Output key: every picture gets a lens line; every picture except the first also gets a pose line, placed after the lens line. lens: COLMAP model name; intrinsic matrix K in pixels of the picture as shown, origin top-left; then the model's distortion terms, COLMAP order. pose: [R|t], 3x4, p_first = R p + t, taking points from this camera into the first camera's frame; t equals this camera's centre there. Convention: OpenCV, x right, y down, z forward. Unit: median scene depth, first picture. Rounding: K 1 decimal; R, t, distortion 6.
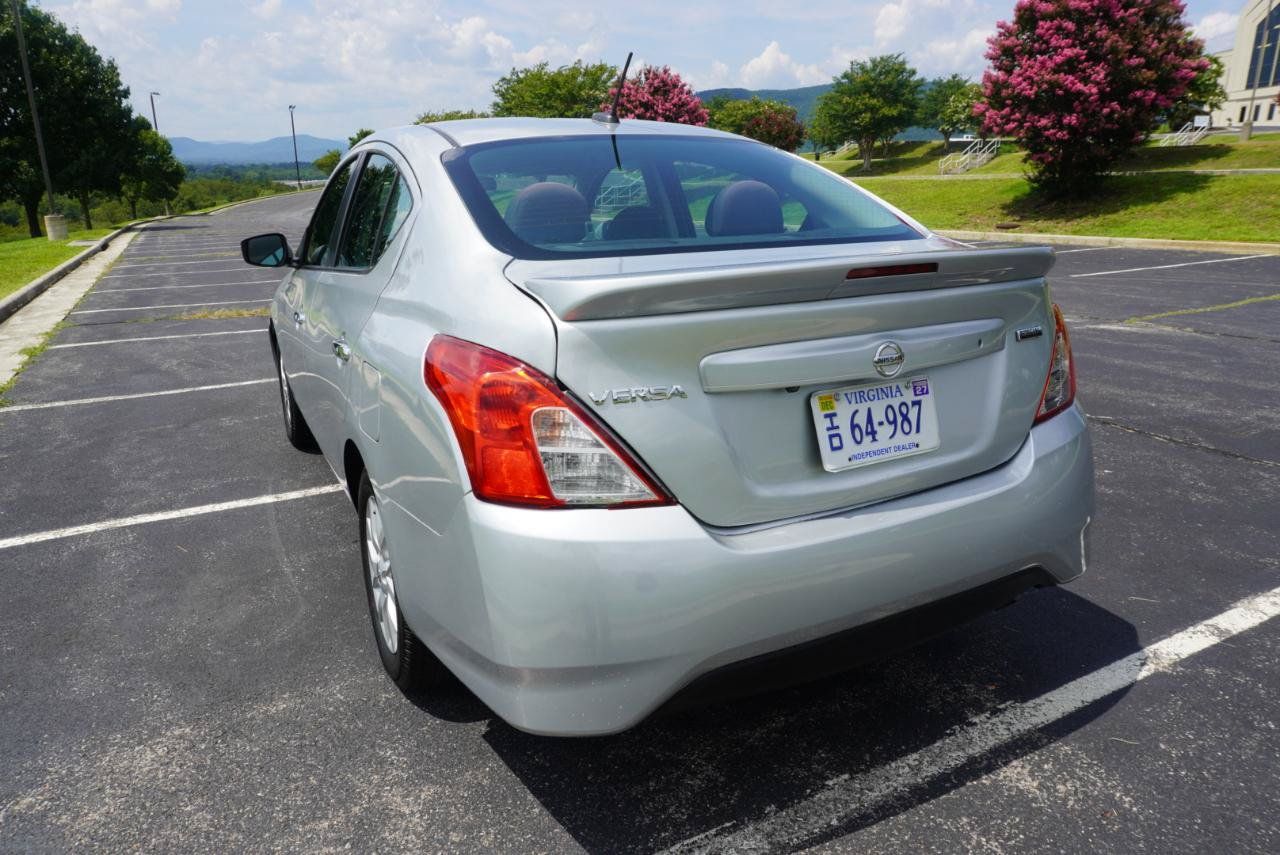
lens RADIAL K [[852.0, 0, 643.0], [0, 852.0, 429.2], [0, 0, 1]] dist [-0.042405, 0.027192]
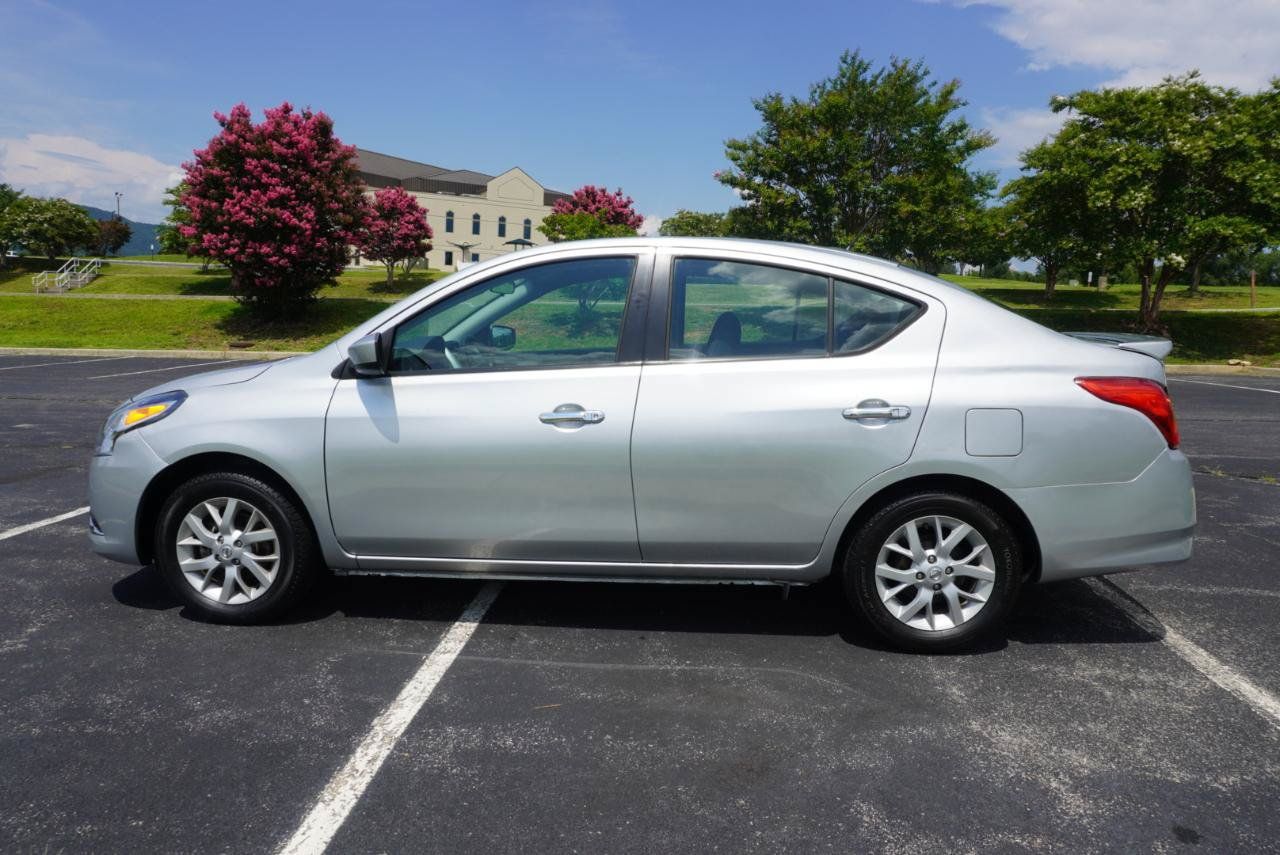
lens RADIAL K [[852.0, 0, 643.7], [0, 852.0, 423.4], [0, 0, 1]] dist [-0.042405, 0.027192]
pose [[0.531157, -0.081825, 0.843313, -1.005383], [0.205507, 0.978046, -0.034539, -0.066837], [-0.821973, 0.191652, 0.536311, 0.371180]]
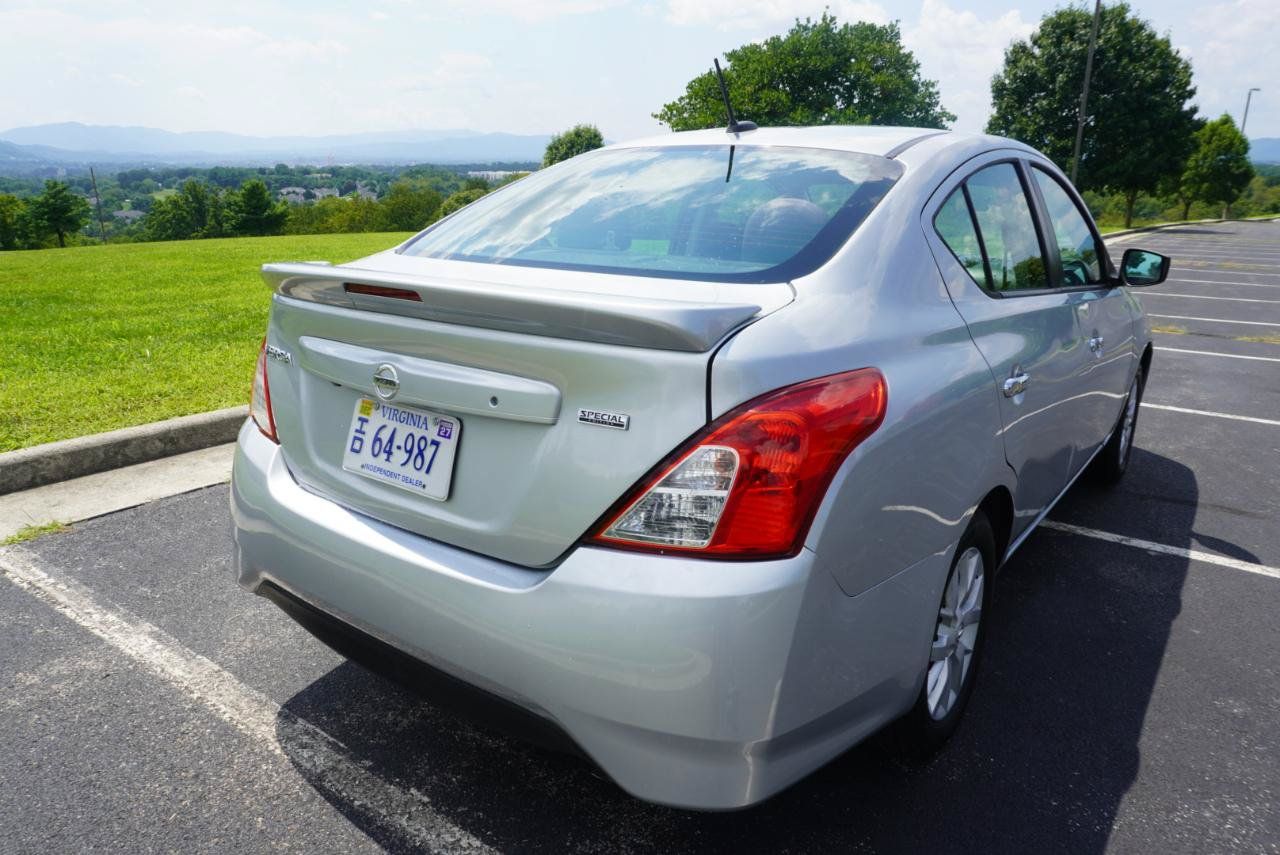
lens RADIAL K [[852.0, 0, 640.1], [0, 852.0, 426.3], [0, 0, 1]] dist [-0.042405, 0.027192]
pose [[0.433046, 0.265996, -0.861230, 0.551567], [-0.268435, 0.950170, 0.158490, -0.115678], [0.860473, 0.162551, 0.482870, 0.341116]]
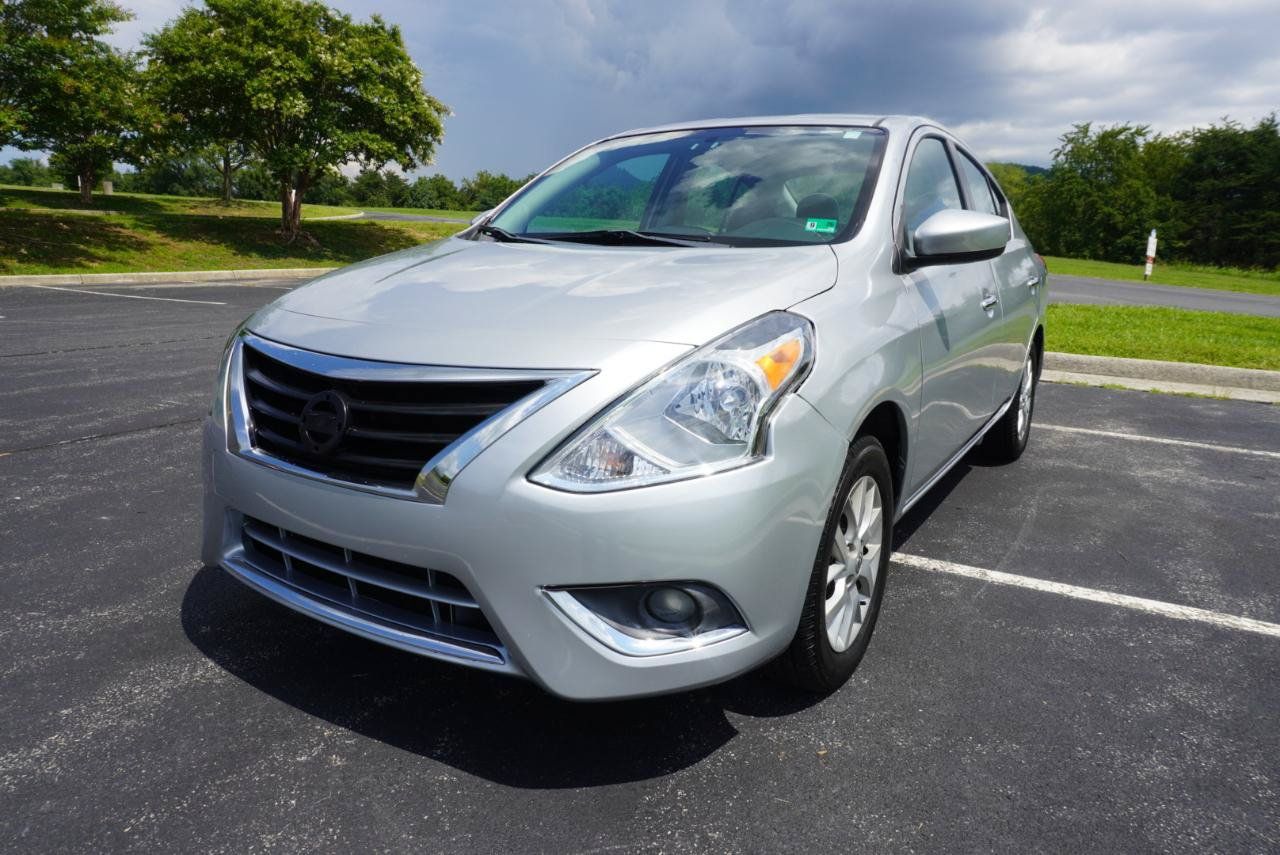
lens RADIAL K [[852.0, 0, 638.0], [0, 852.0, 423.0], [0, 0, 1]] dist [-0.042405, 0.027192]
pose [[-0.508379, -0.171365, 0.843910, -0.880730], [0.221931, 0.920822, 0.320676, -0.341730], [-0.832044, 0.350315, -0.430095, 1.528600]]
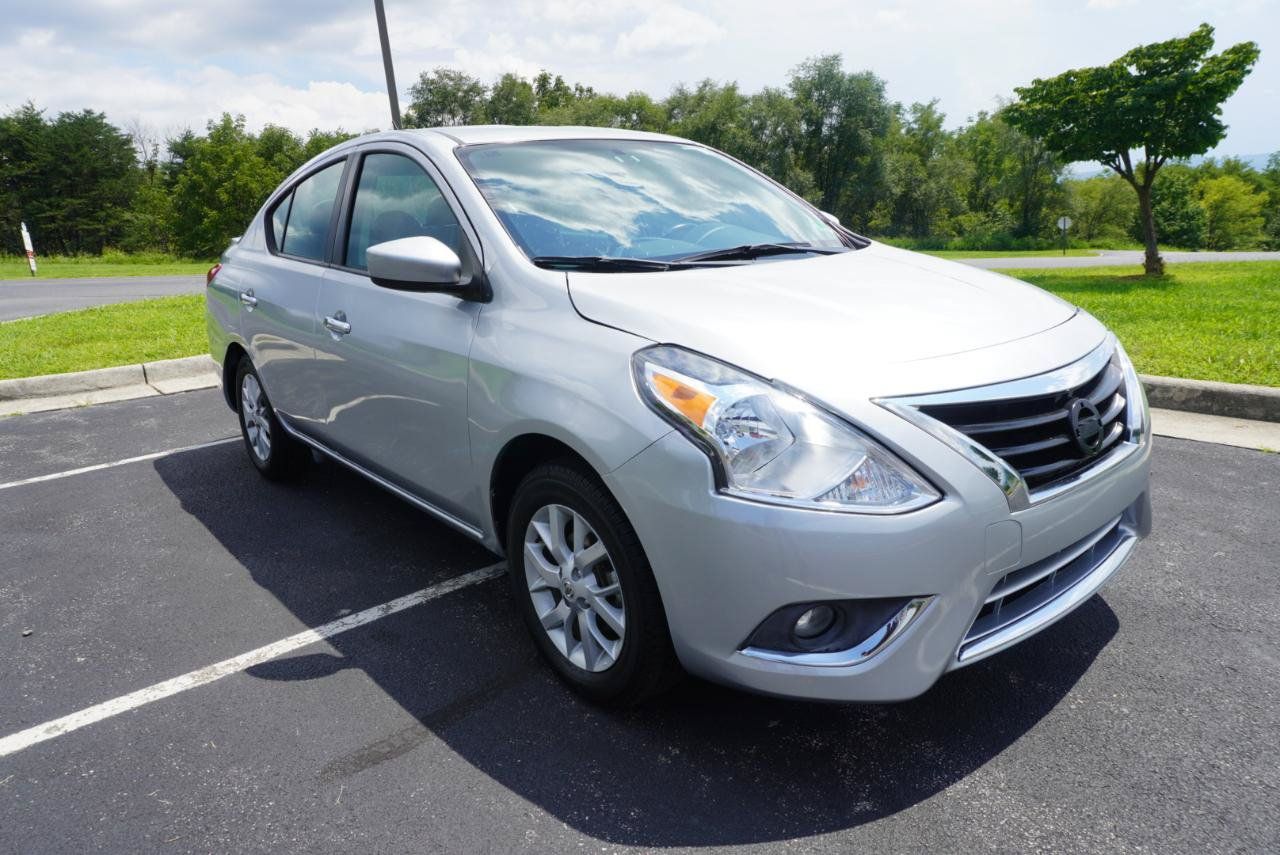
lens RADIAL K [[852.0, 0, 638.3], [0, 852.0, 428.0], [0, 0, 1]] dist [-0.042405, 0.027192]
pose [[-0.974604, 0.120696, -0.188624, -0.064418], [0.010398, 0.865800, 0.500282, -0.484997], [0.223693, 0.485615, -0.845068, 1.833746]]
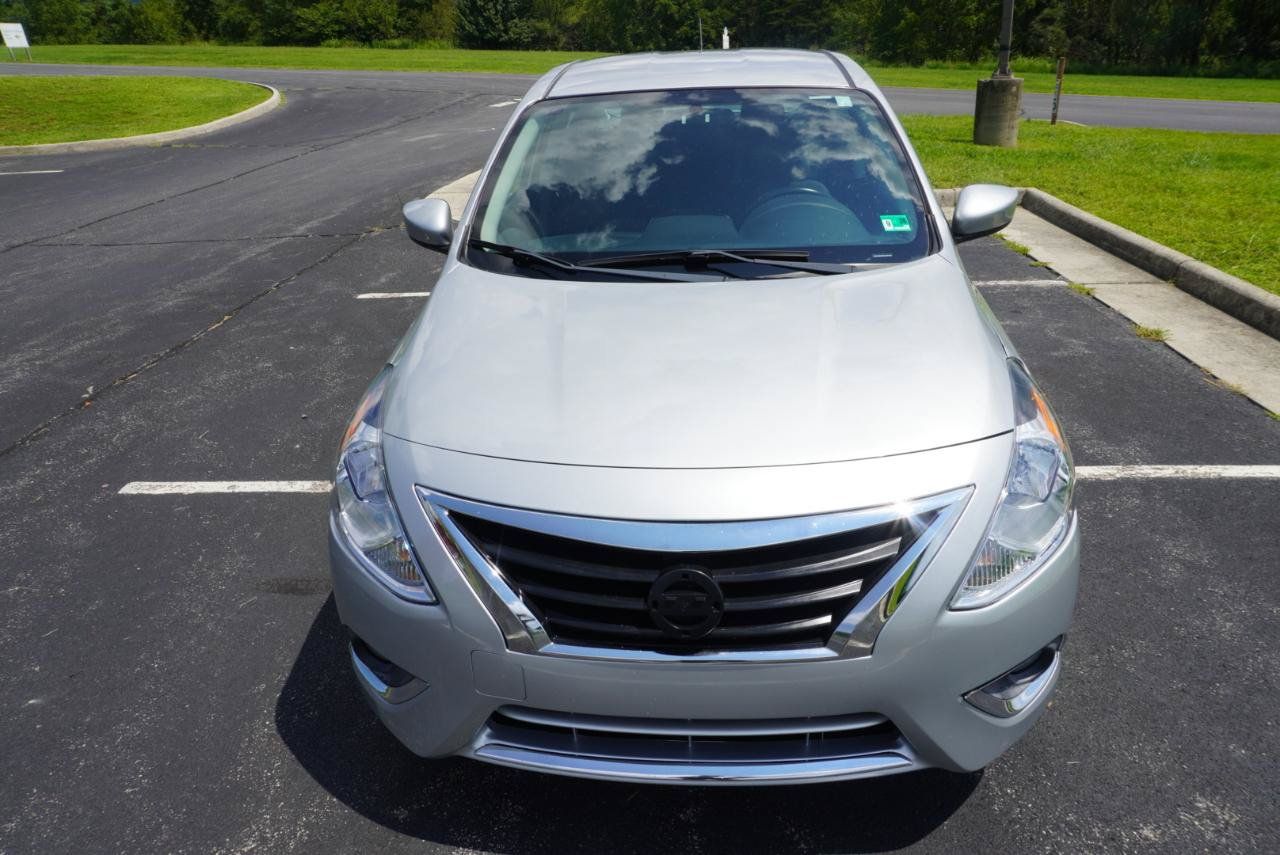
lens RADIAL K [[852.0, 0, 638.9], [0, 852.0, 418.0], [0, 0, 1]] dist [-0.042405, 0.027192]
pose [[-0.848778, -0.165038, 0.502334, -0.584987], [0.197839, 0.781906, 0.591171, -0.545440], [-0.490343, 0.601154, -0.631013, 1.685165]]
